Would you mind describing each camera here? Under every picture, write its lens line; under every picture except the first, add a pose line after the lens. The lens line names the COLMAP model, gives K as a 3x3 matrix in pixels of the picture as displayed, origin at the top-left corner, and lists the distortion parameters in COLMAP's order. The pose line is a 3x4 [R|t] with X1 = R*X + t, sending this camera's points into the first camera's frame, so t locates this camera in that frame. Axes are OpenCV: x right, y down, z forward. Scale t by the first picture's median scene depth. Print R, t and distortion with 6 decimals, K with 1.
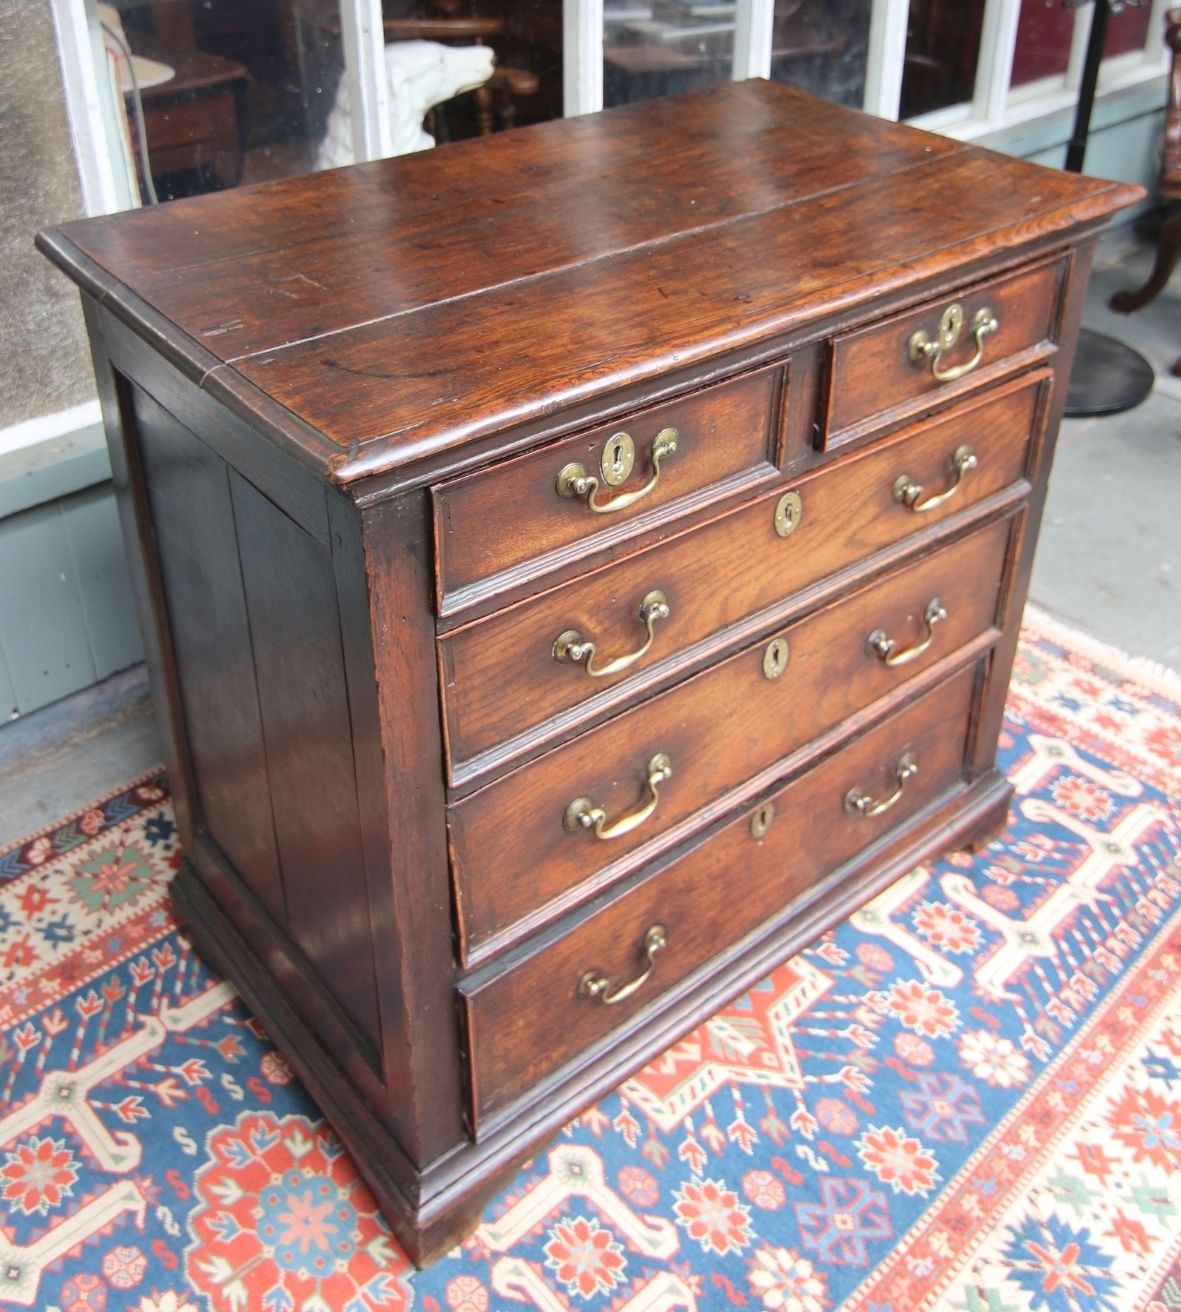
lens RADIAL K [[1368.2, 0, 594.2], [0, 1368.2, 437.5], [0, 0, 1]] dist [0.004294, -0.025901]
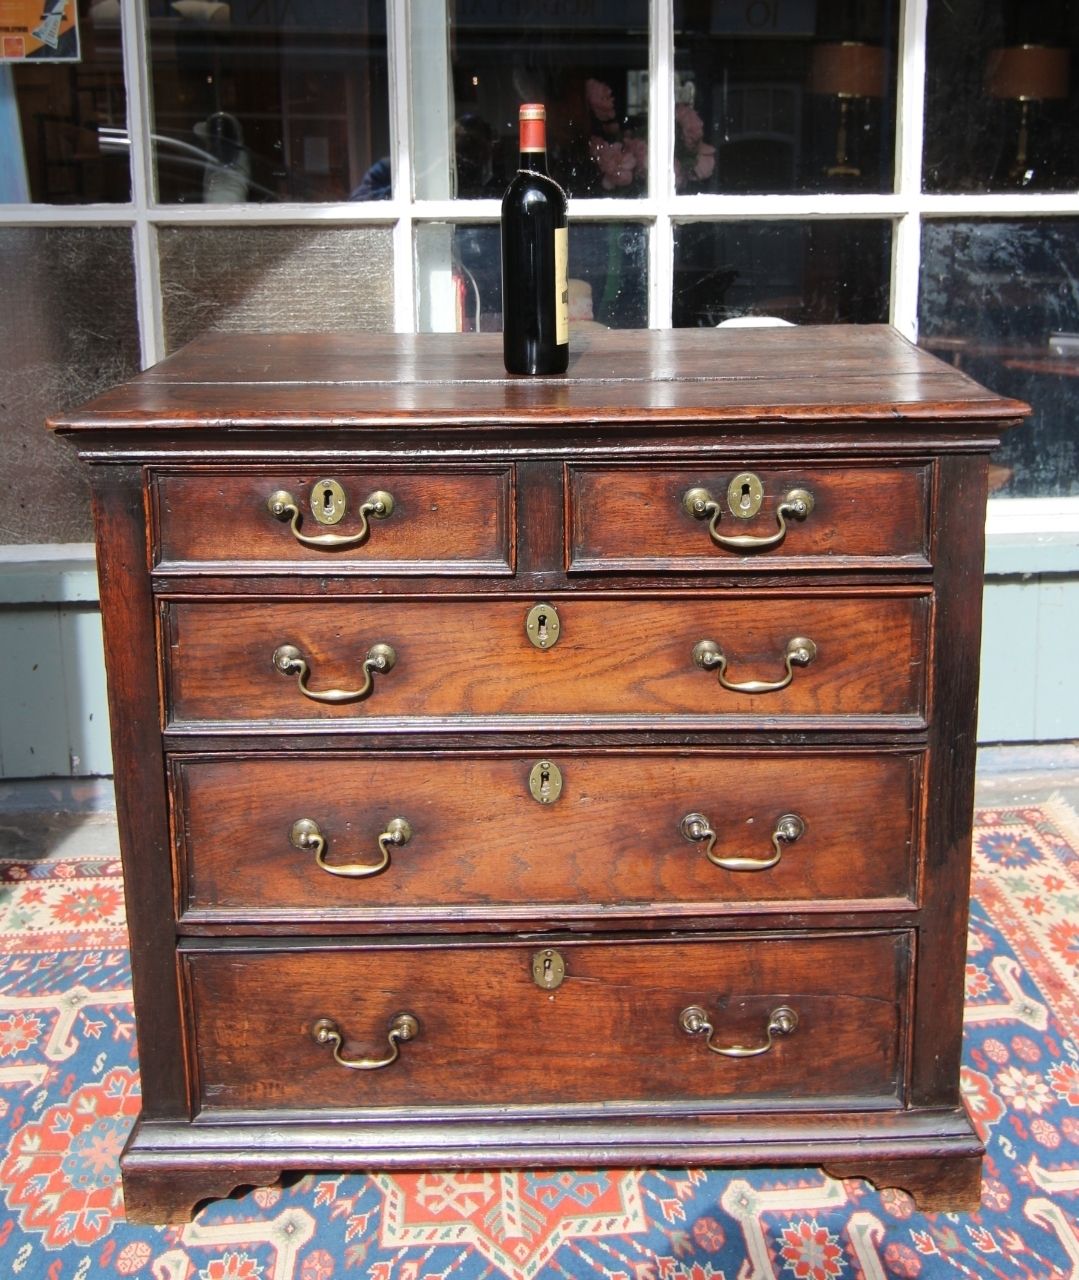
lens RADIAL K [[1389.0, 0, 563.6], [0, 1389.0, 400.9], [0, 0, 1]] dist [0.002497, -0.022546]
pose [[0.776149, 0.099521, -0.622646, 0.733659], [-0.283252, 0.937255, -0.203277, 0.095550], [0.563348, 0.334139, 0.755639, 0.101602]]
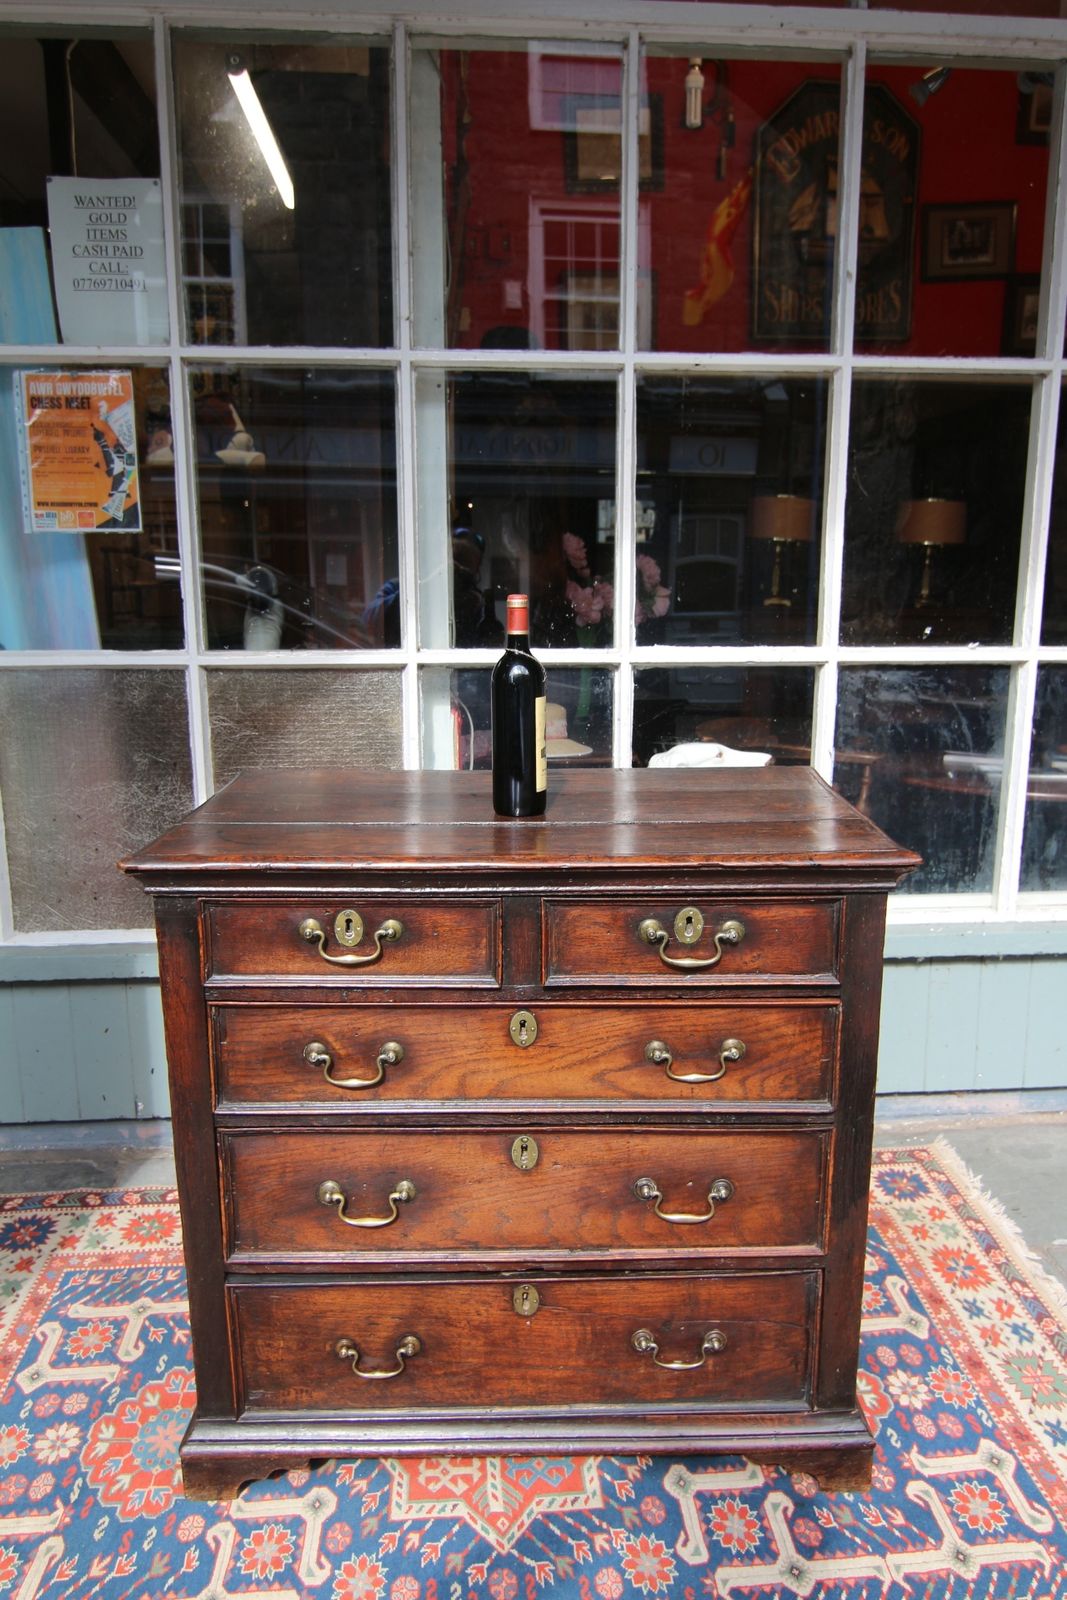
lens RADIAL K [[1158.3, 0, 552.8], [0, 1158.3, 807.0], [0, 0, 1]] dist [0.000828, -0.019289]
pose [[0.780631, 0.125387, -0.612286, 0.739390], [-0.288773, 0.941188, -0.175429, 0.037161], [0.554279, 0.313757, 0.770929, 0.065614]]
